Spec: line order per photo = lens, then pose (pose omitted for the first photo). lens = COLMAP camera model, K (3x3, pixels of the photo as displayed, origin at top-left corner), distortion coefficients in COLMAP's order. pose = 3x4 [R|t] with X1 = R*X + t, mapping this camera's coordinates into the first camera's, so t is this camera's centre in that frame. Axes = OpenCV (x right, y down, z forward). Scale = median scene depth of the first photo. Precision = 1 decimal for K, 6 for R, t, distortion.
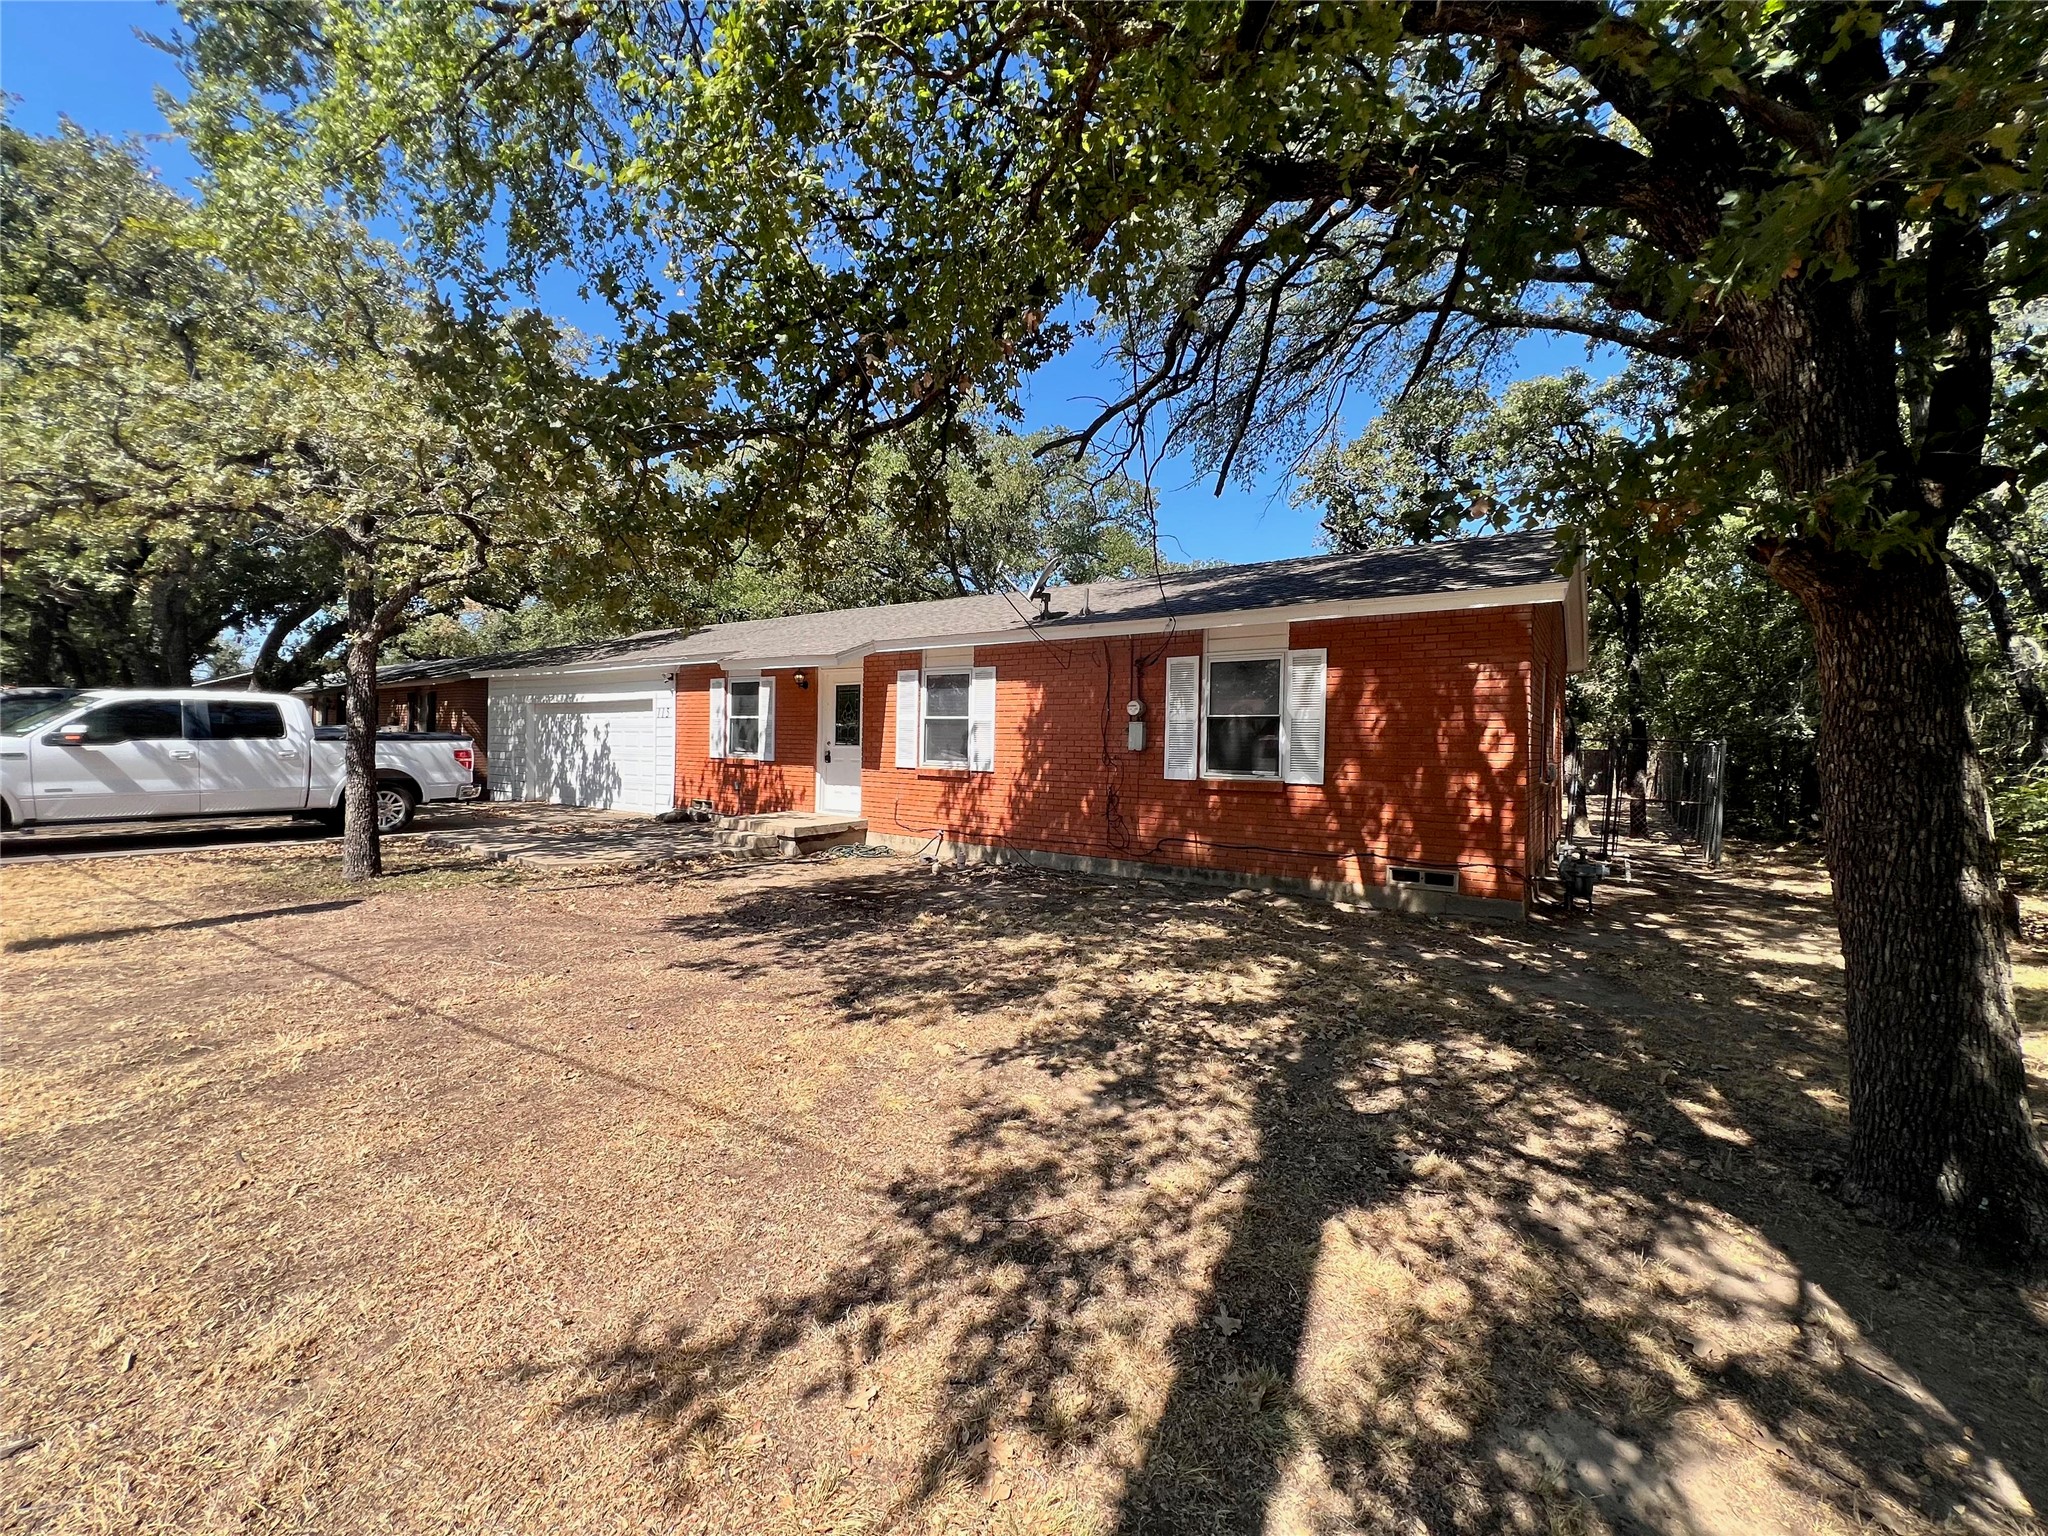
lens RADIAL K [[820.1, 0, 1027.1], [0, 820.1, 764.6], [0, 0, 1]] dist [-0.000747, 0.000131]
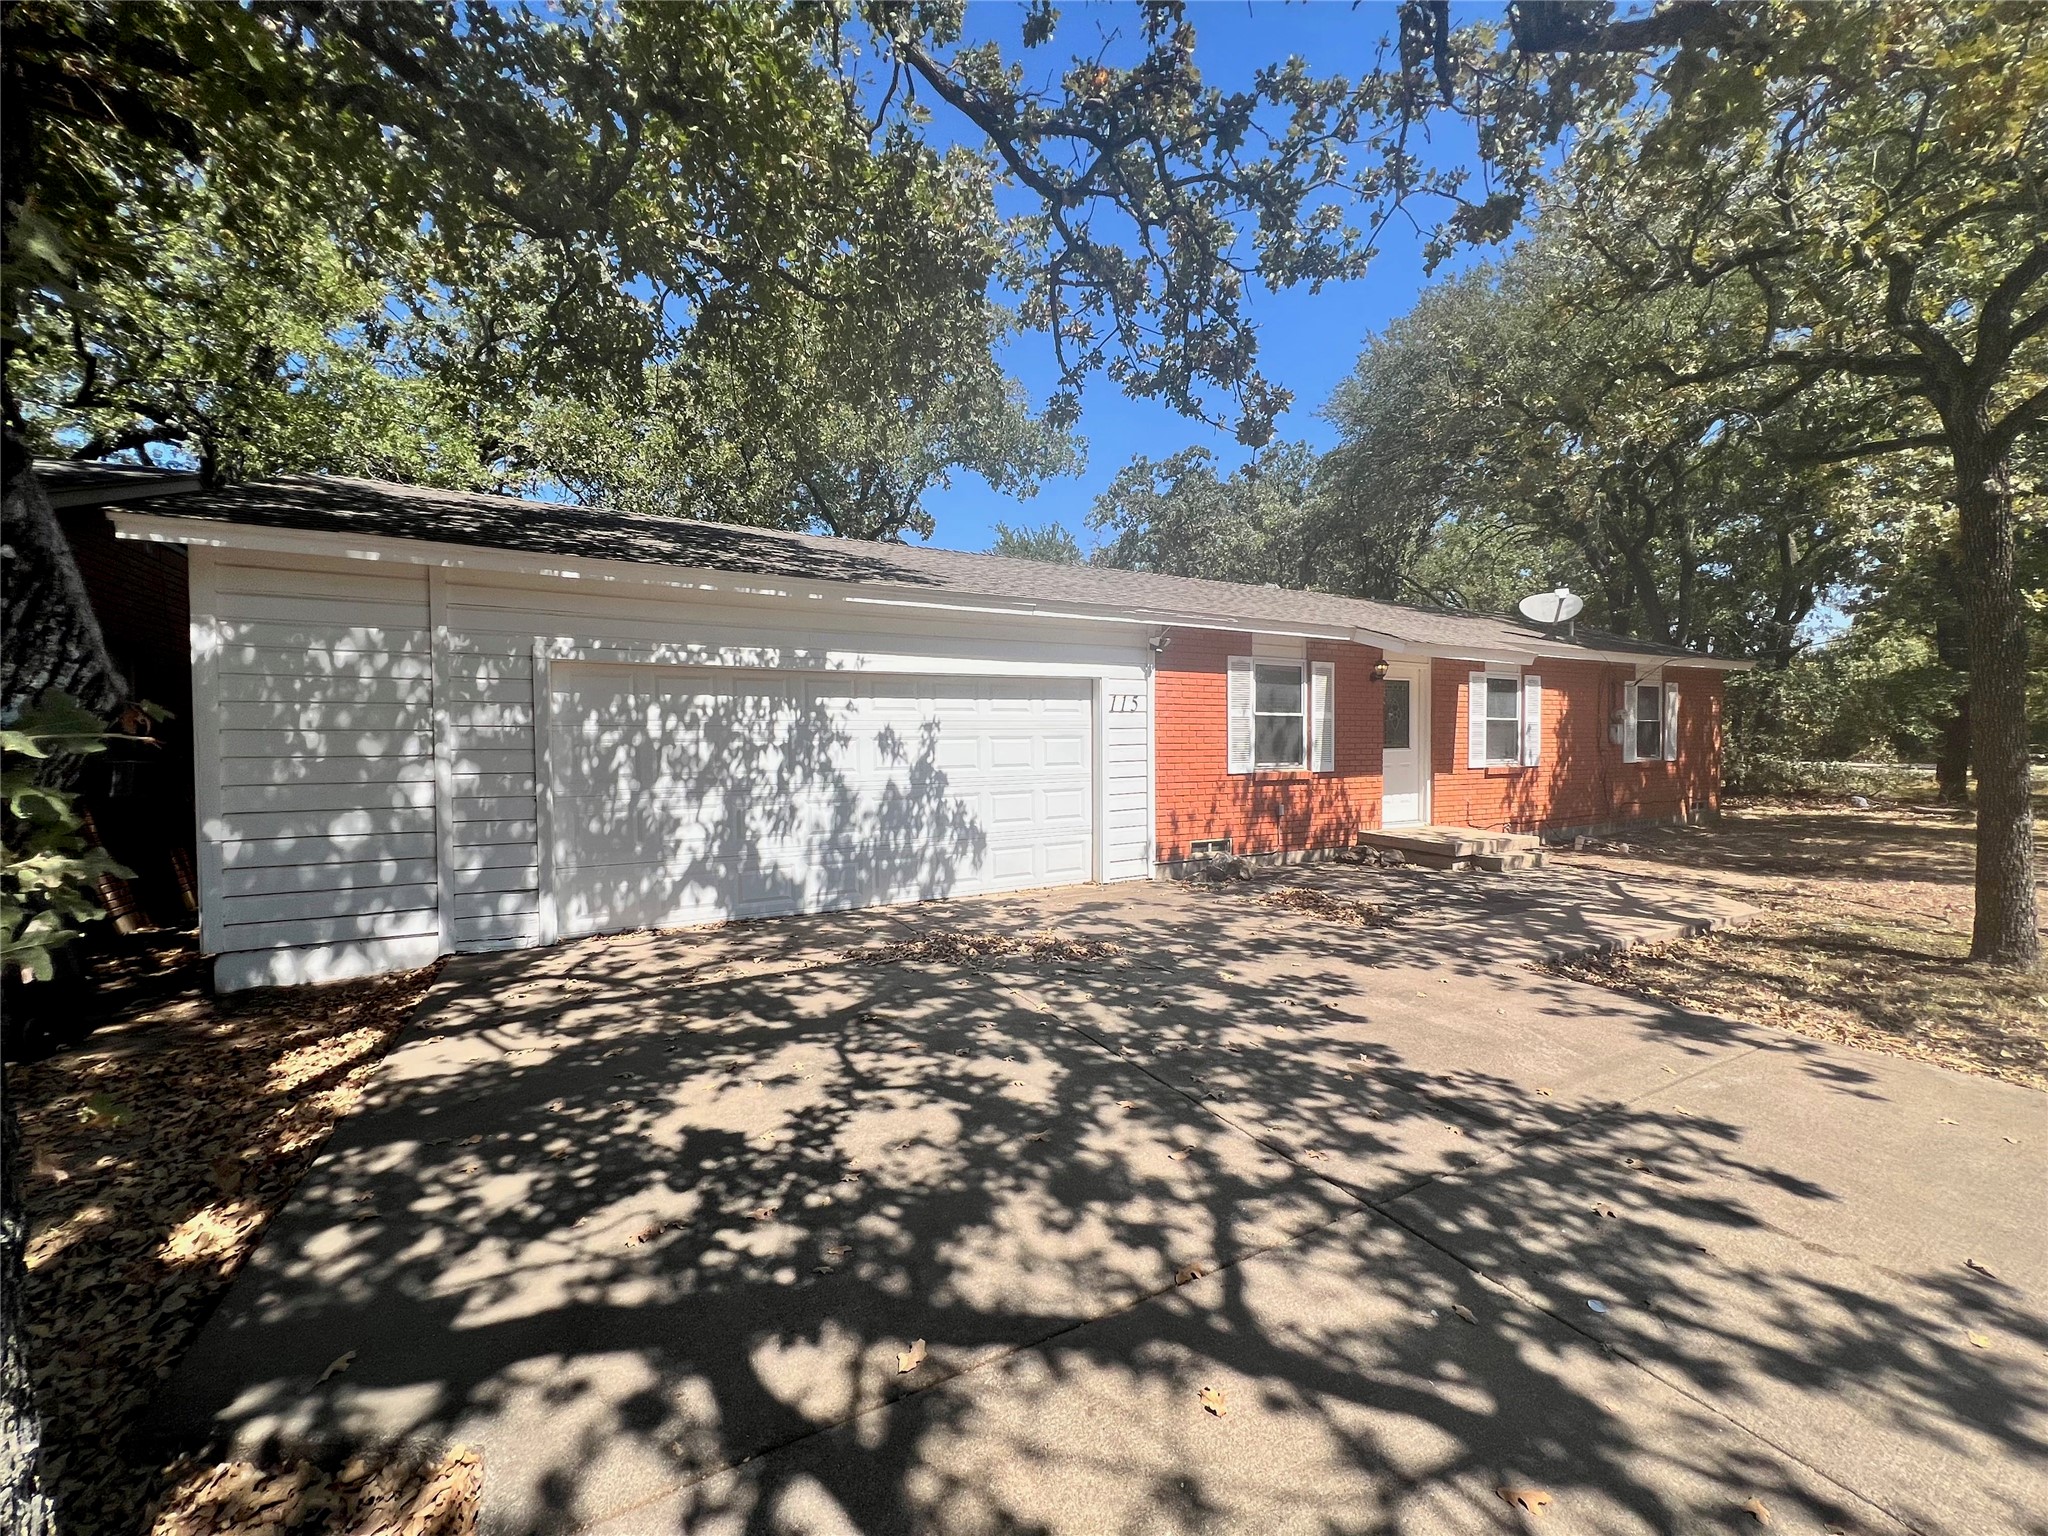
lens RADIAL K [[820.1, 0, 1036.8], [0, 820.1, 775.0], [0, 0, 1]] dist [-0.000747, 0.000131]
pose [[0.429715, -0.068574, 0.900357, -1.401293], [0.029384, 0.997646, 0.061959, -0.072446], [-0.902486, -0.000169, 0.430718, 1.140706]]
